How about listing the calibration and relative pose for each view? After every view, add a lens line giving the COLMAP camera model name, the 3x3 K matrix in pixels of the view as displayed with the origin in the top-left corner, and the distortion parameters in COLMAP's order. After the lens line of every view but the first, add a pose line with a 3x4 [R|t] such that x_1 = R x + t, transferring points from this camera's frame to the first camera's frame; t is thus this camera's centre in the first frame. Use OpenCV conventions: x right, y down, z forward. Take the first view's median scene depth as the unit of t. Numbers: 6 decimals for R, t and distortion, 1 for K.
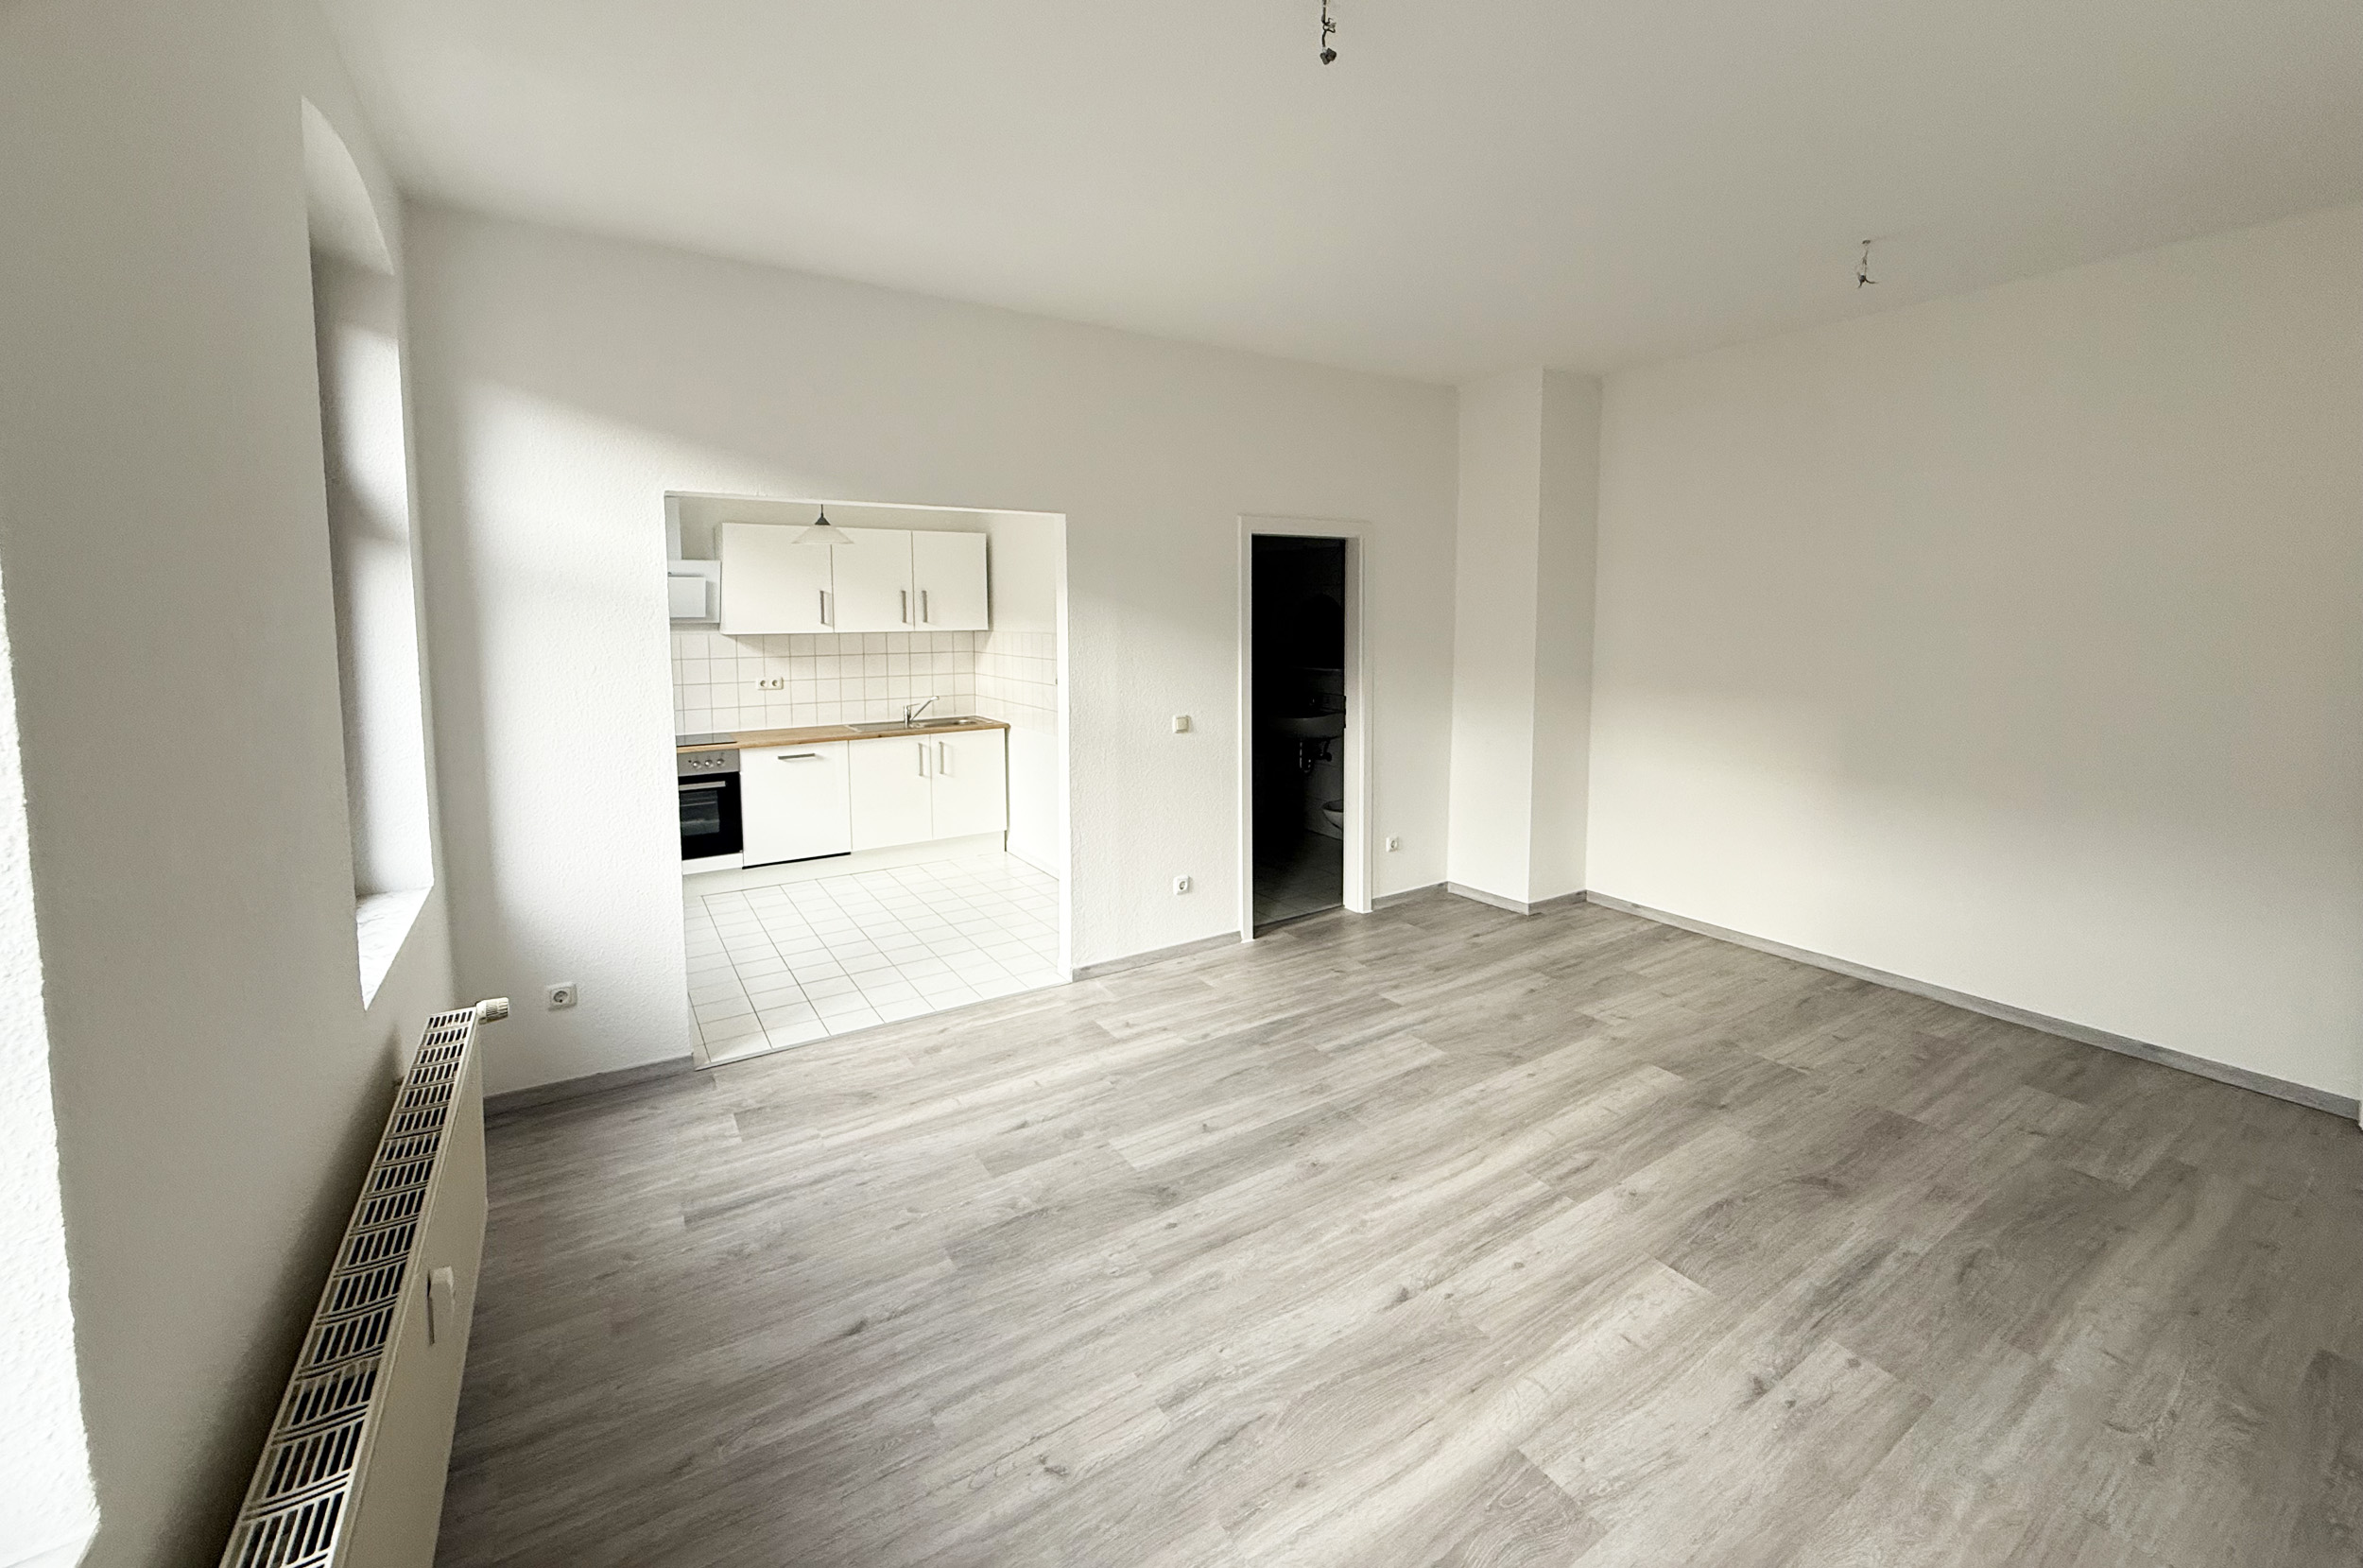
lens RADIAL K [[930.4, 0, 1179.2], [0, 930.4, 683.8], [0, 0, 1]] dist [0.000644, 0.000039]
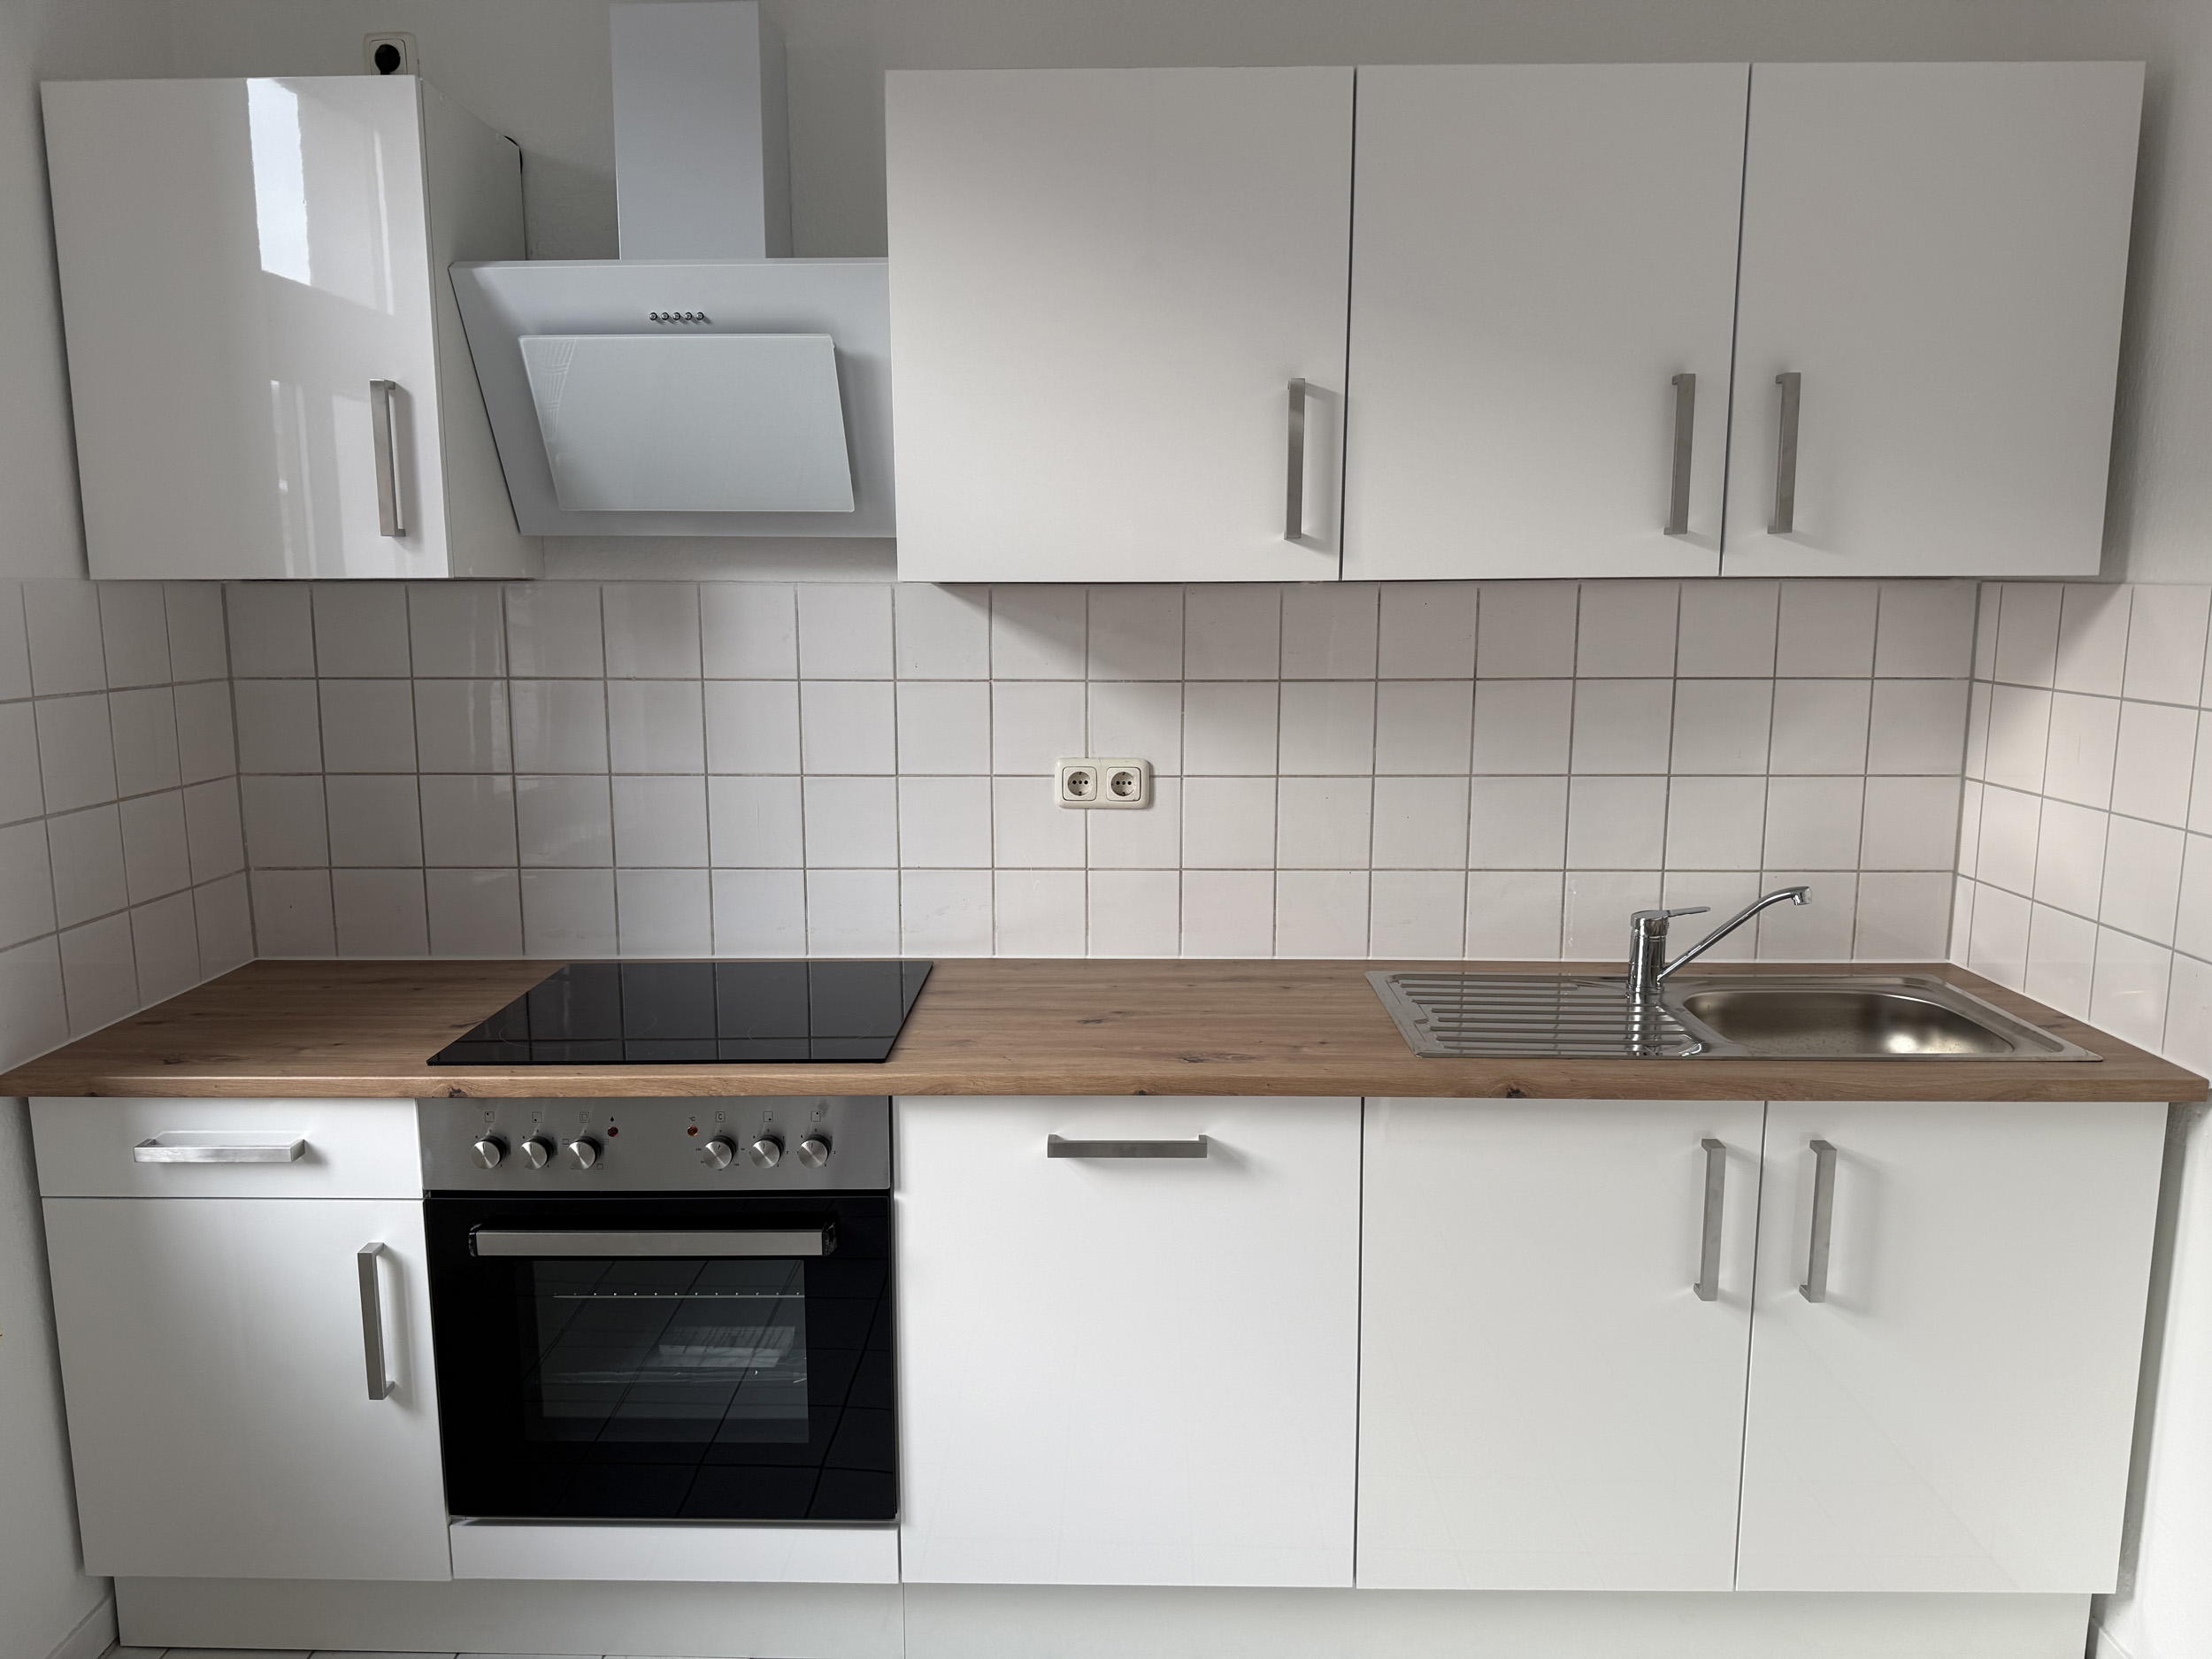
lens RADIAL K [[1545.9, 0, 1106.0], [0, 1545.9, 829.5], [0, 0, 1]] dist [0.081889, -0.104677]
pose [[0.834596, 0.089321, -0.543573, -0.302605], [-0.045970, 0.994618, 0.092856, -0.039366], [0.548942, -0.052509, 0.834210, 0.935527]]
